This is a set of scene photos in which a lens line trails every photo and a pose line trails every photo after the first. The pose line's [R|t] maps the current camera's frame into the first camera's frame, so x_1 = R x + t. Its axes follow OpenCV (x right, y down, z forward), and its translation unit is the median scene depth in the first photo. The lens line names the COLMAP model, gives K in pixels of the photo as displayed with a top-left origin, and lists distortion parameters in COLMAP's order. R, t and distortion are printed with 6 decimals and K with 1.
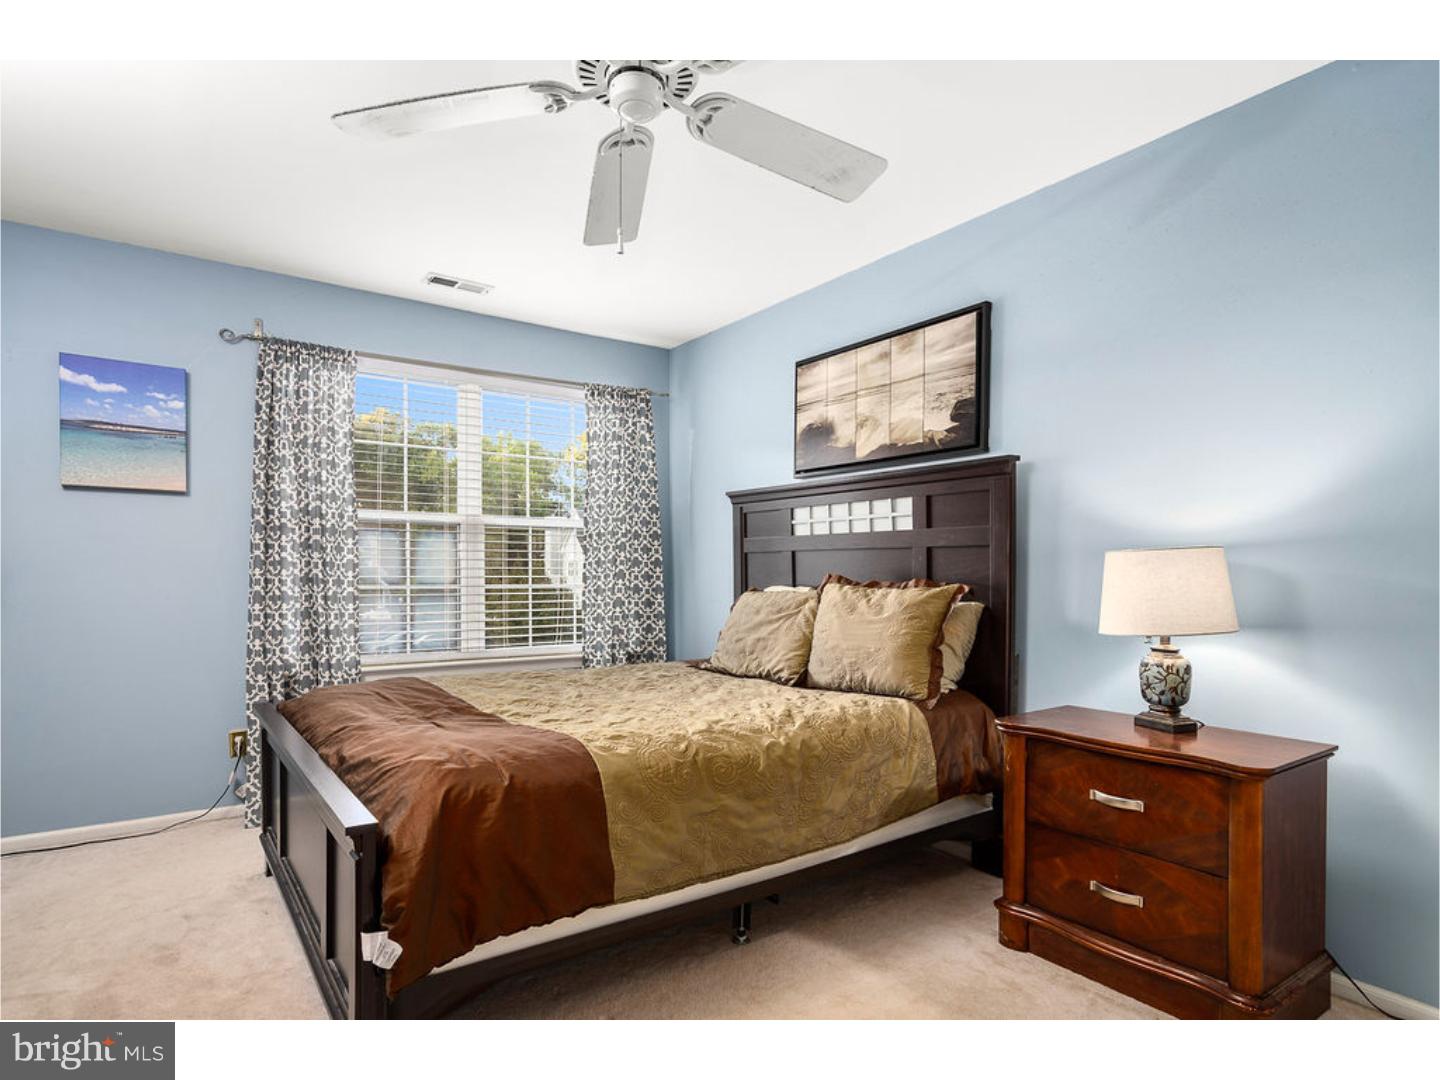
lens RADIAL K [[801.5, 0, 720.3], [0, 801.5, 579.0], [0, 0, 1]] dist [0.003044, 0.000817]
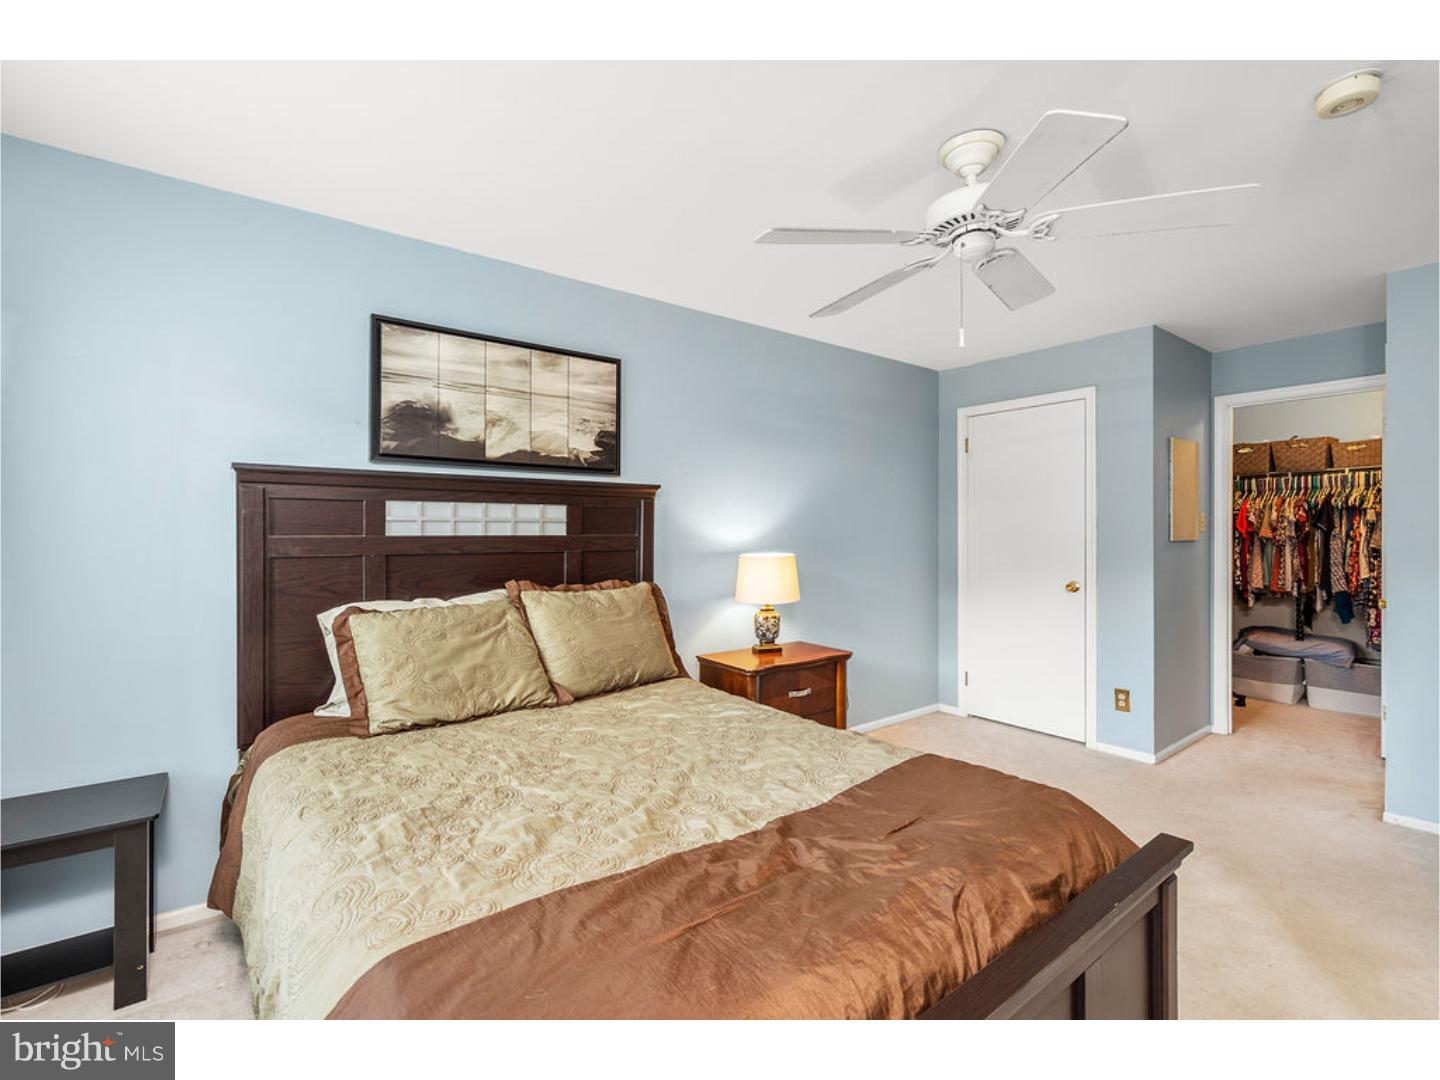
lens RADIAL K [[646.3, 0, 719.8], [0, 646.3, 532.6], [0, 0, 1]] dist [0.000156, 0.000216]
pose [[-0.043129, -0.002752, 0.999066, -0.629268], [0.012199, 0.999920, 0.003281, -0.062683], [-0.998995, 0.012329, -0.043092, 0.789801]]
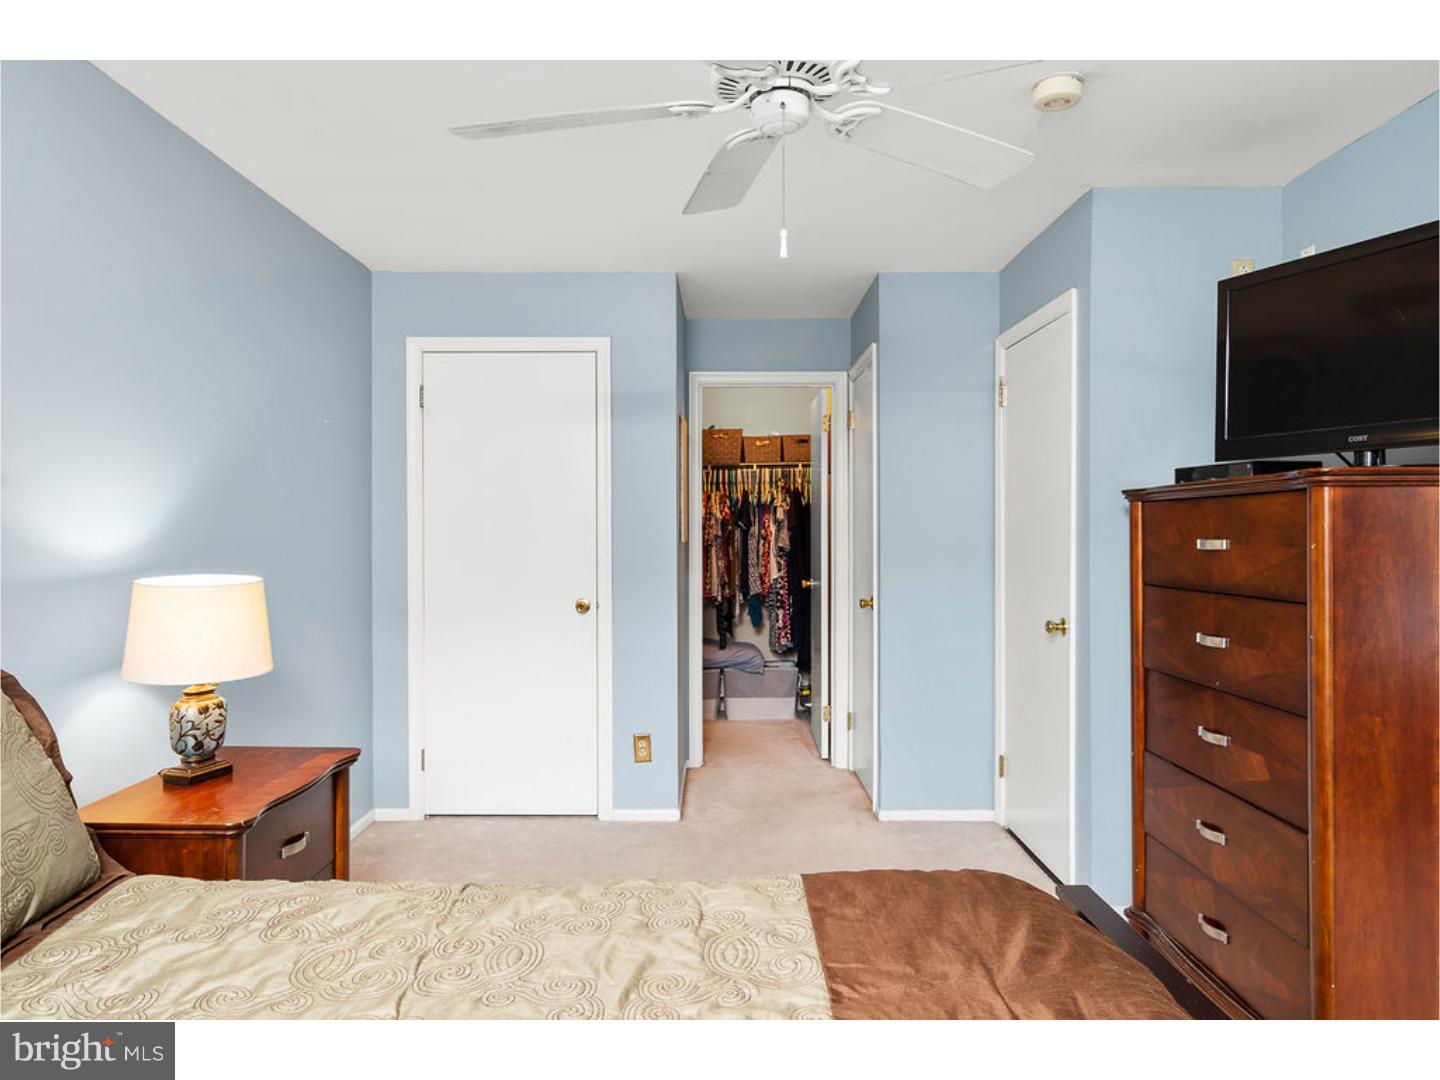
lens RADIAL K [[957.3, 0, 718.2], [0, 957.3, 534.3], [0, 0, 1]] dist [-0.002149, -0.000202]
pose [[-0.814904, -0.004324, 0.579580, -0.371942], [0.005909, 0.999858, 0.015768, -0.067378], [-0.579566, 0.016274, -0.814763, 1.029245]]
